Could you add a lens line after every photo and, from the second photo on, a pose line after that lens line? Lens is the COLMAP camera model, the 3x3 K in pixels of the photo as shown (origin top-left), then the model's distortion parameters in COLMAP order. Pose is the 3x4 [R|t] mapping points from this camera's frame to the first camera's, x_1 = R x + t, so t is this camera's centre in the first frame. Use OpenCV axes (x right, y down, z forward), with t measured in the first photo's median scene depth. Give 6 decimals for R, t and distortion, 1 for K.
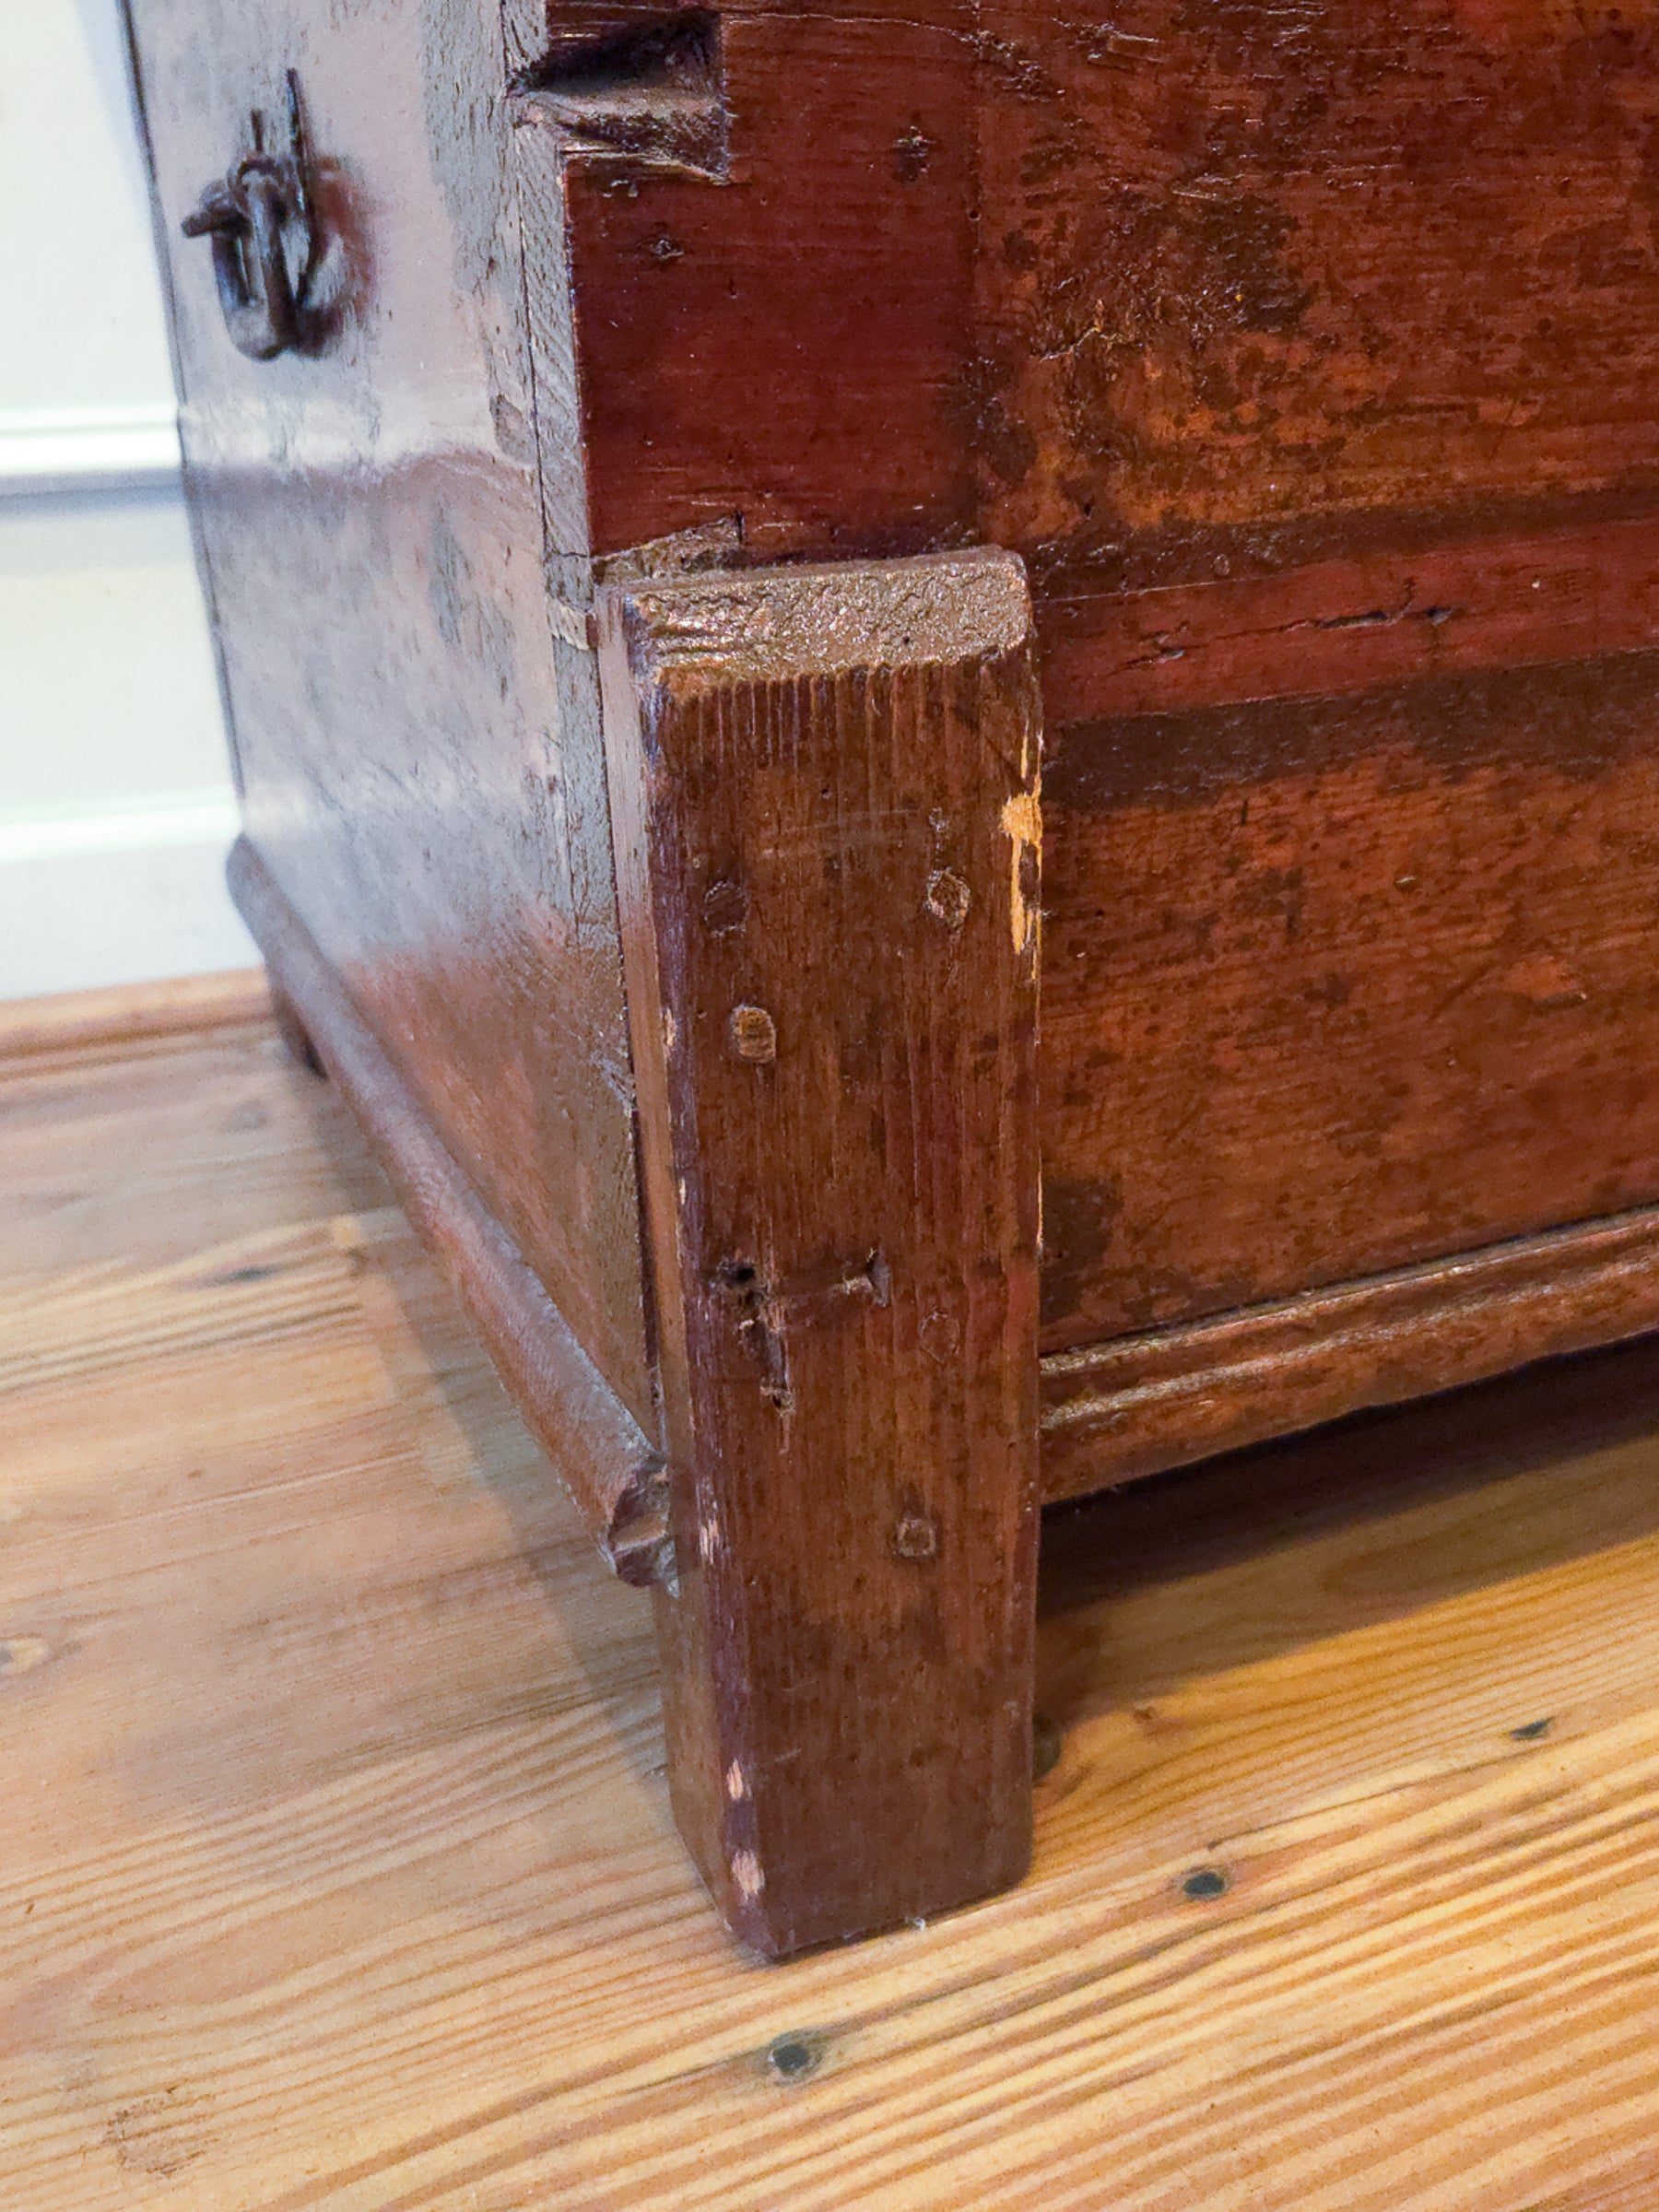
lens RADIAL K [[1944.8, 0, 834.1], [0, 1944.8, 1110.9], [0, 0, 1]] dist [0.040604, -0.026847]
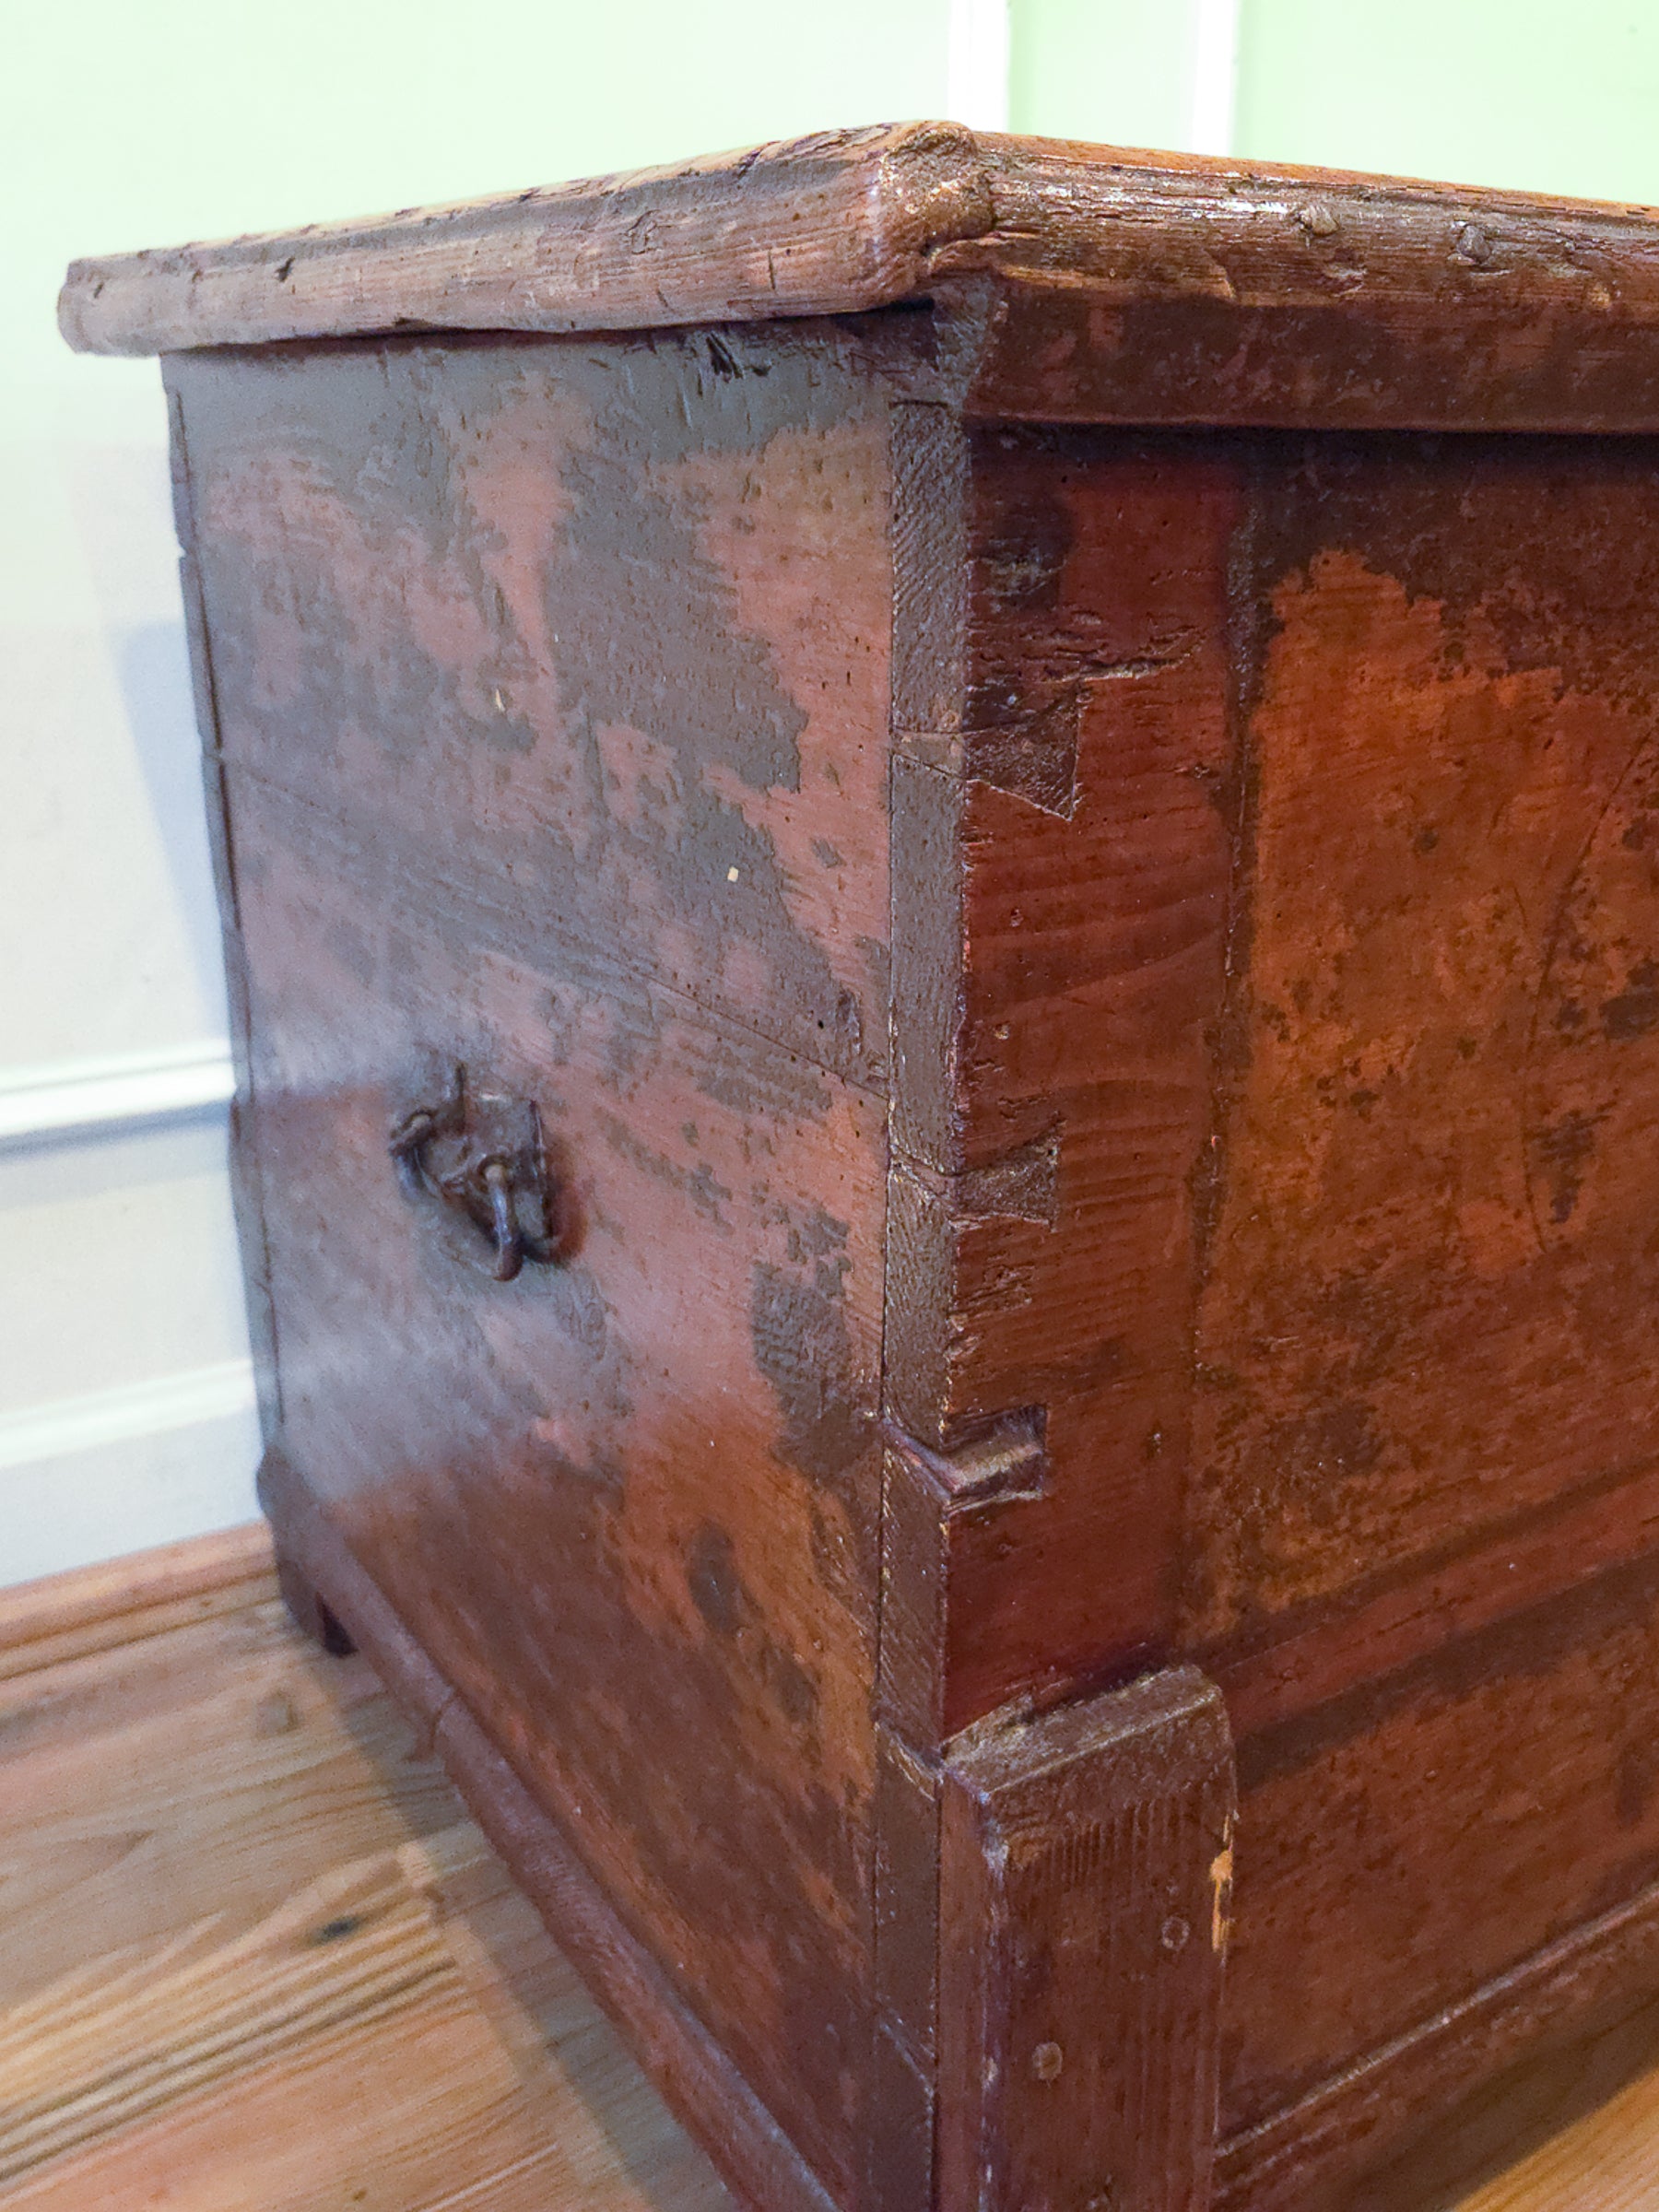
lens RADIAL K [[1944.8, 0, 932.1], [0, 1944.8, 1076.8], [0, 0, 1]] dist [0.040604, -0.026847]
pose [[0.980748, -0.014304, 0.194754, -0.345509], [0.030142, 0.996450, -0.078606, -0.567169], [-0.192939, 0.082963, 0.977697, -0.346646]]
